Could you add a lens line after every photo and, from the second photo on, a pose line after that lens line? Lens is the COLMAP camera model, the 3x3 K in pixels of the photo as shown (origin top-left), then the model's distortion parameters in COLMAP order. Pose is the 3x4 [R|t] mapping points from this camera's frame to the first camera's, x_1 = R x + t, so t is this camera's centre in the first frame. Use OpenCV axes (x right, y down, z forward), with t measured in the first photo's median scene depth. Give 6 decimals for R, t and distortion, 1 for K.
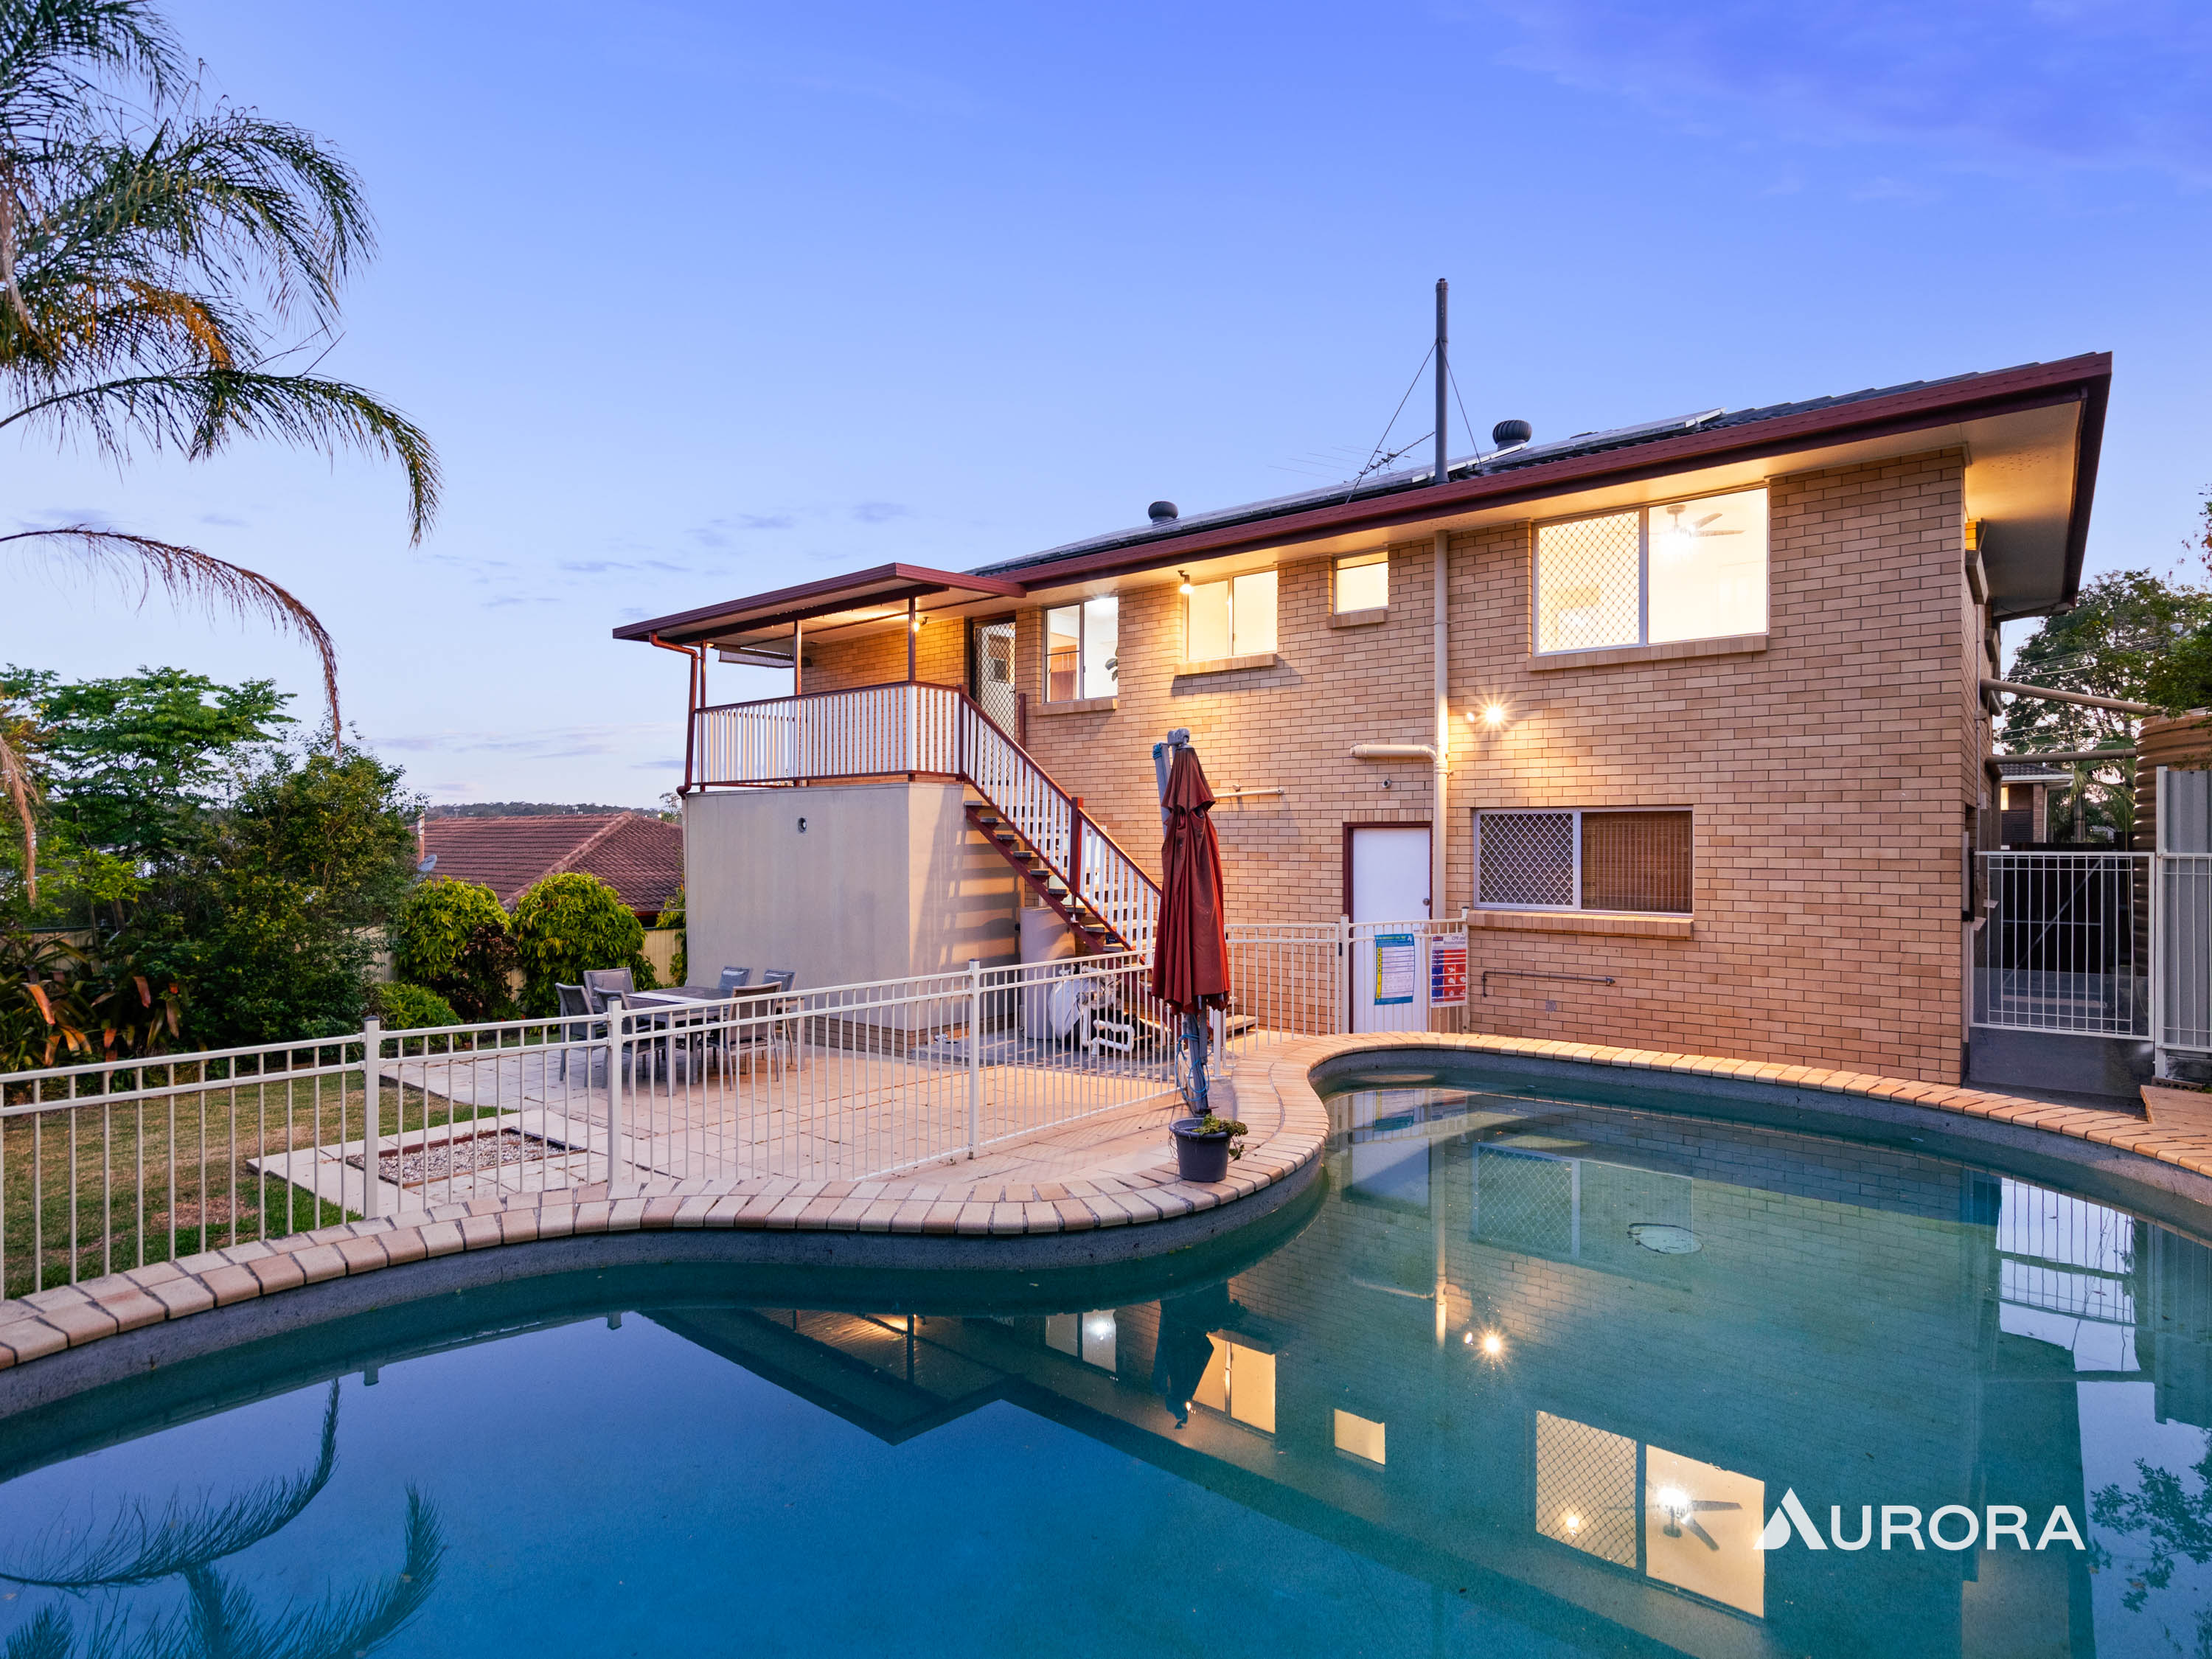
lens RADIAL K [[1146.0, 0, 1106.0], [0, 1146.0, 829.5], [0, 0, 1]] dist [0.006309, 0.001164]
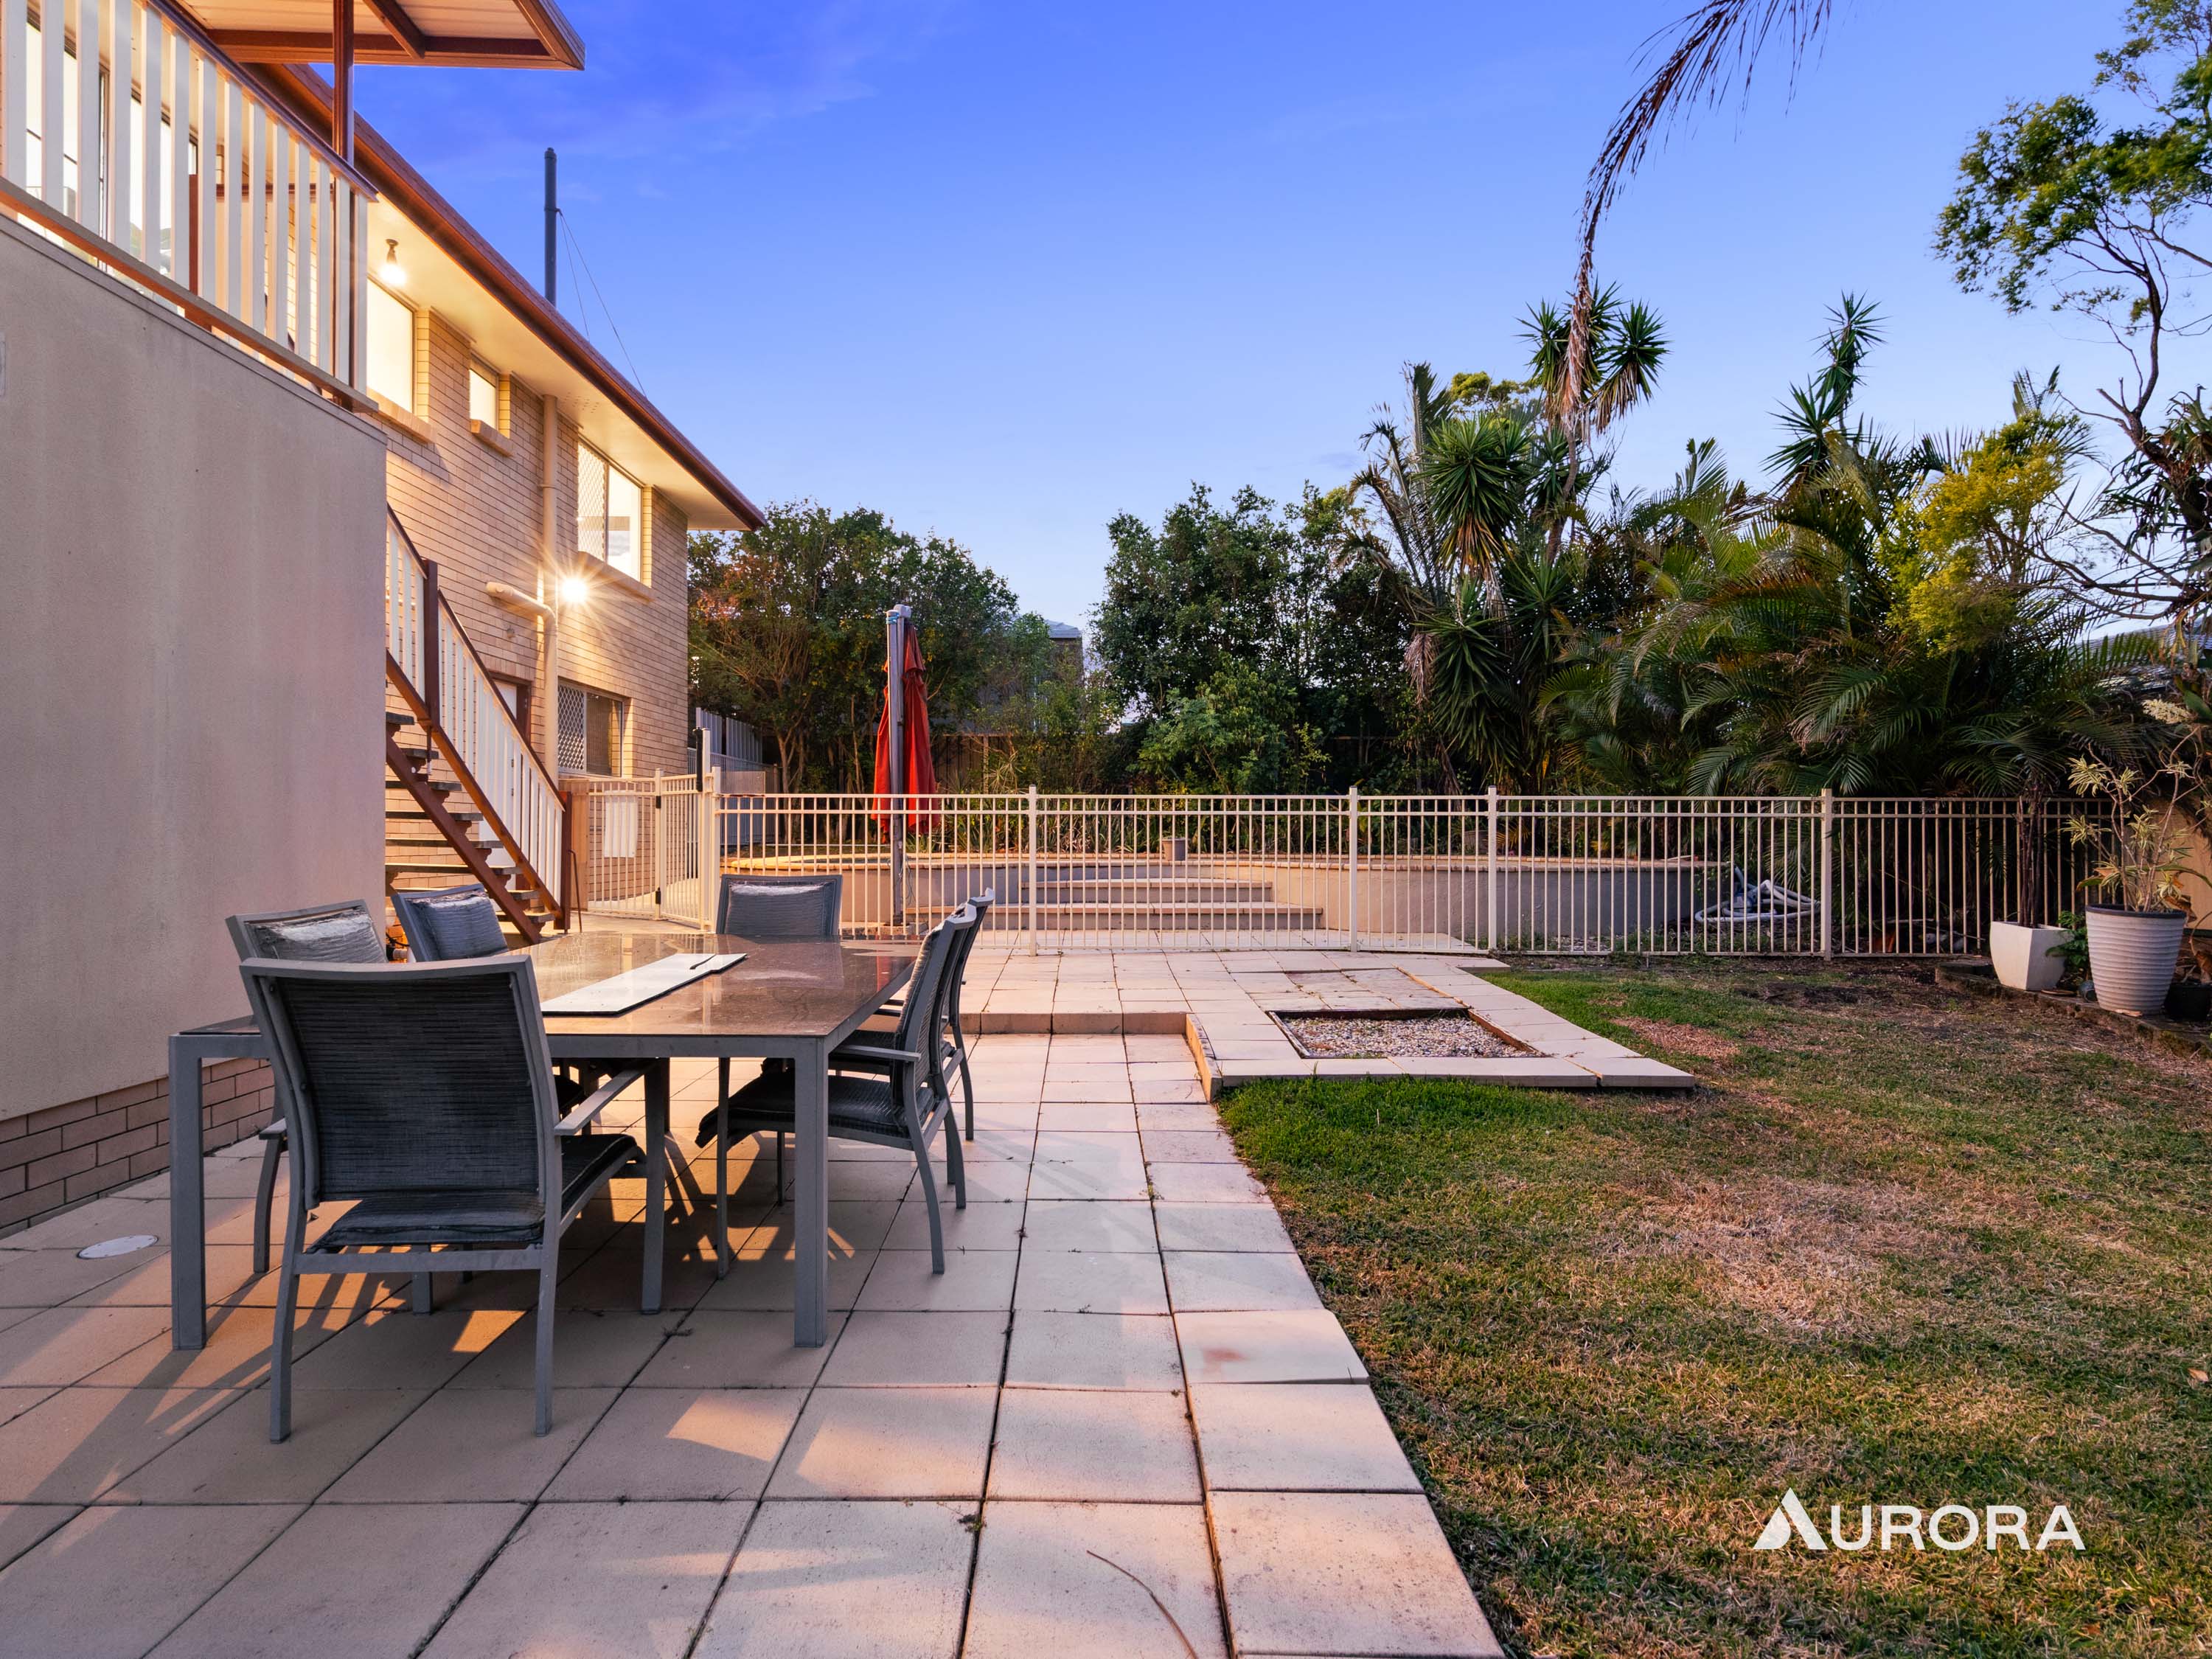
lens RADIAL K [[1146.0, 0, 1106.0], [0, 1146.0, 829.5], [0, 0, 1]] dist [0.006309, 0.001164]
pose [[-0.650042, -0.002086, 0.759895, -0.751839], [-0.007821, 0.999962, -0.003945, 0.115428], [-0.759858, -0.008507, -0.650034, 1.203441]]
